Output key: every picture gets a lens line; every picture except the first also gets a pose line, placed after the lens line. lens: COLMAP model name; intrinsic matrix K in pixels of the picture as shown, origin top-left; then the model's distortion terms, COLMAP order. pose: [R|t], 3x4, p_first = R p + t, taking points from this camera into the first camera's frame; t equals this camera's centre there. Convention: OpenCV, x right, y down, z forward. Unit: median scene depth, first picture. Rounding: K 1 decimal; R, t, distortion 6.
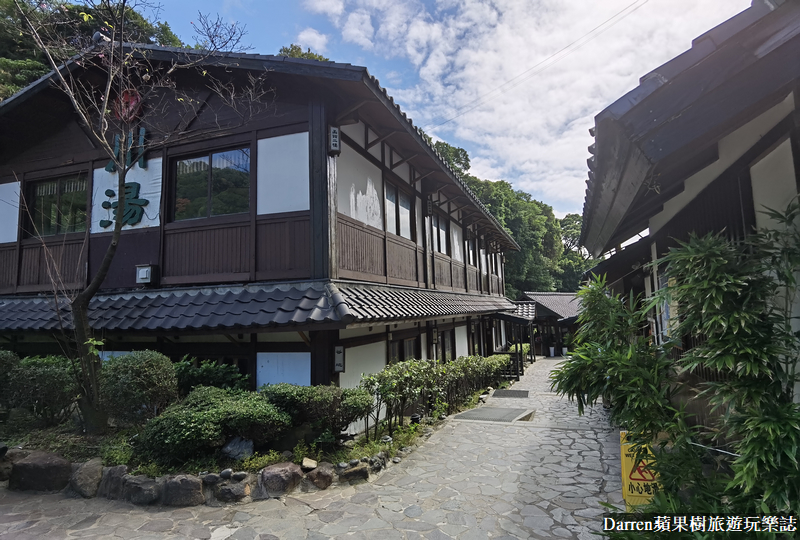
lens RADIAL K [[461.4, 0, 399.5], [0, 461.4, 311.2], [0, 0, 1]] dist [-0.030161, 0.001006]
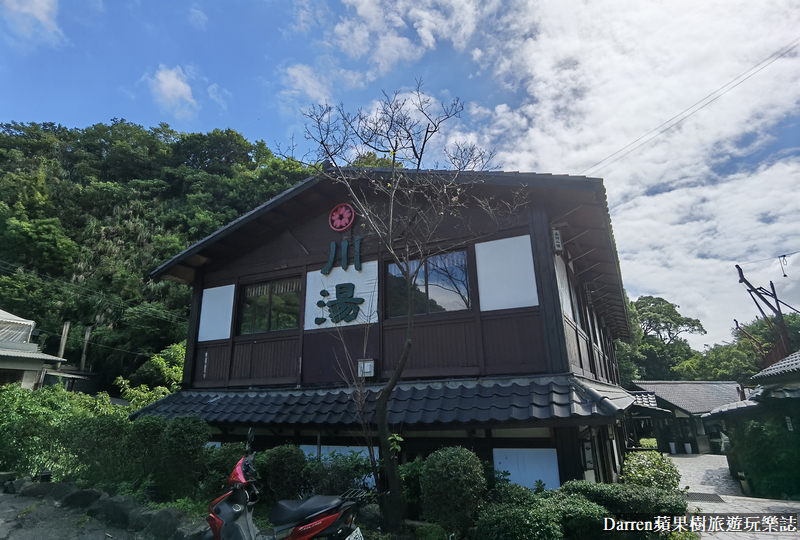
lens RADIAL K [[457.0, 0, 350.3], [0, 457.0, 267.9], [0, 0, 1]] dist [0.003815, -0.035225]
pose [[0.990879, -0.035515, -0.129993, -0.425820], [-0.001987, 0.960691, -0.277614, -0.010602], [0.134742, 0.275340, 0.951857, -0.063817]]
